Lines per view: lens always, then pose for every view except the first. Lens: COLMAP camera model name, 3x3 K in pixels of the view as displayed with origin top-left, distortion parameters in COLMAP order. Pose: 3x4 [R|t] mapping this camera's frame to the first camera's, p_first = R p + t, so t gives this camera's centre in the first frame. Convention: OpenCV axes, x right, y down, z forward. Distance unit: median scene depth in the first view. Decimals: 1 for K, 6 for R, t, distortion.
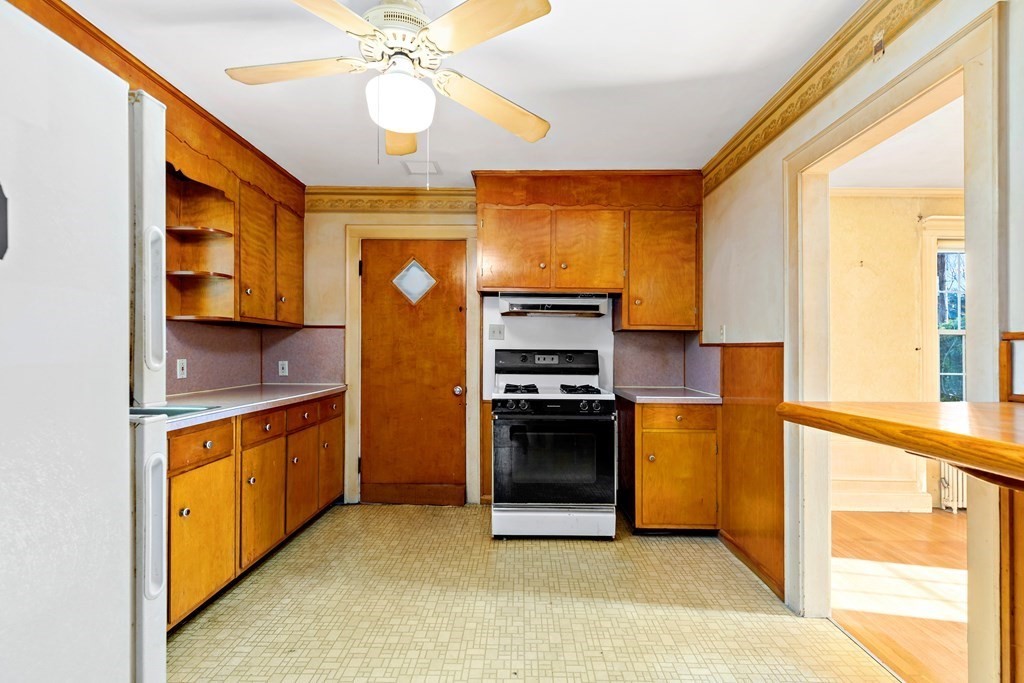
lens RADIAL K [[469.7, 0, 512.0], [0, 469.7, 341.5], [0, 0, 1]] dist [0.002880, 0.000191]
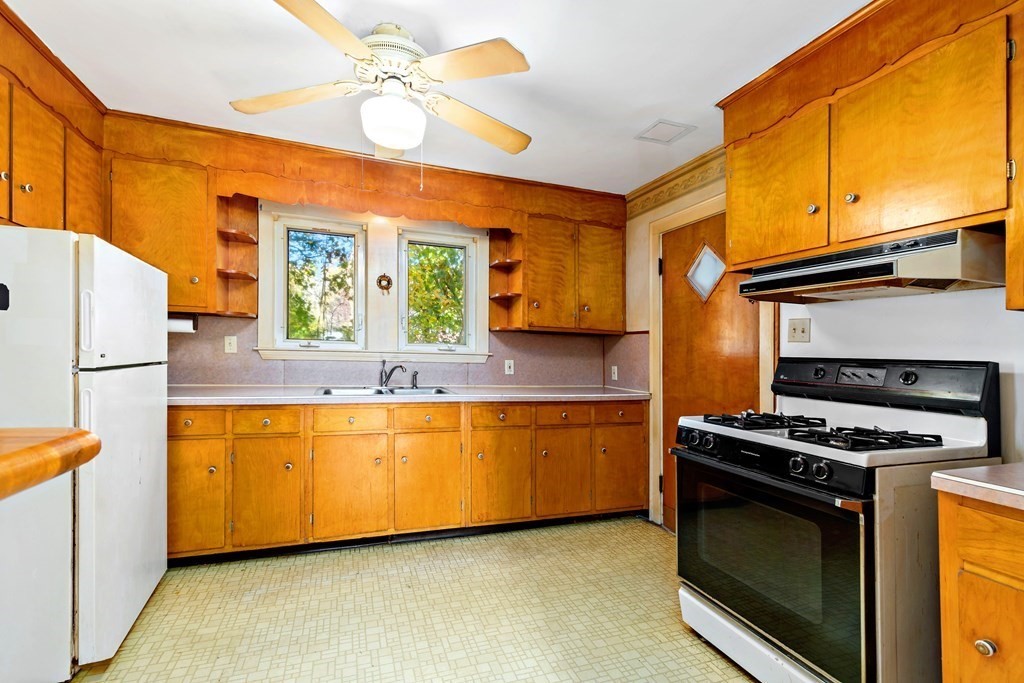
lens RADIAL K [[461.5, 0, 514.0], [0, 461.5, 349.3], [0, 0, 1]] dist [0.001765, -0.000003]
pose [[0.358792, -0.004651, -0.933406, 0.492757], [-0.006575, 0.999950, -0.007510, 0.015445], [0.933394, 0.008832, 0.358744, 0.500541]]
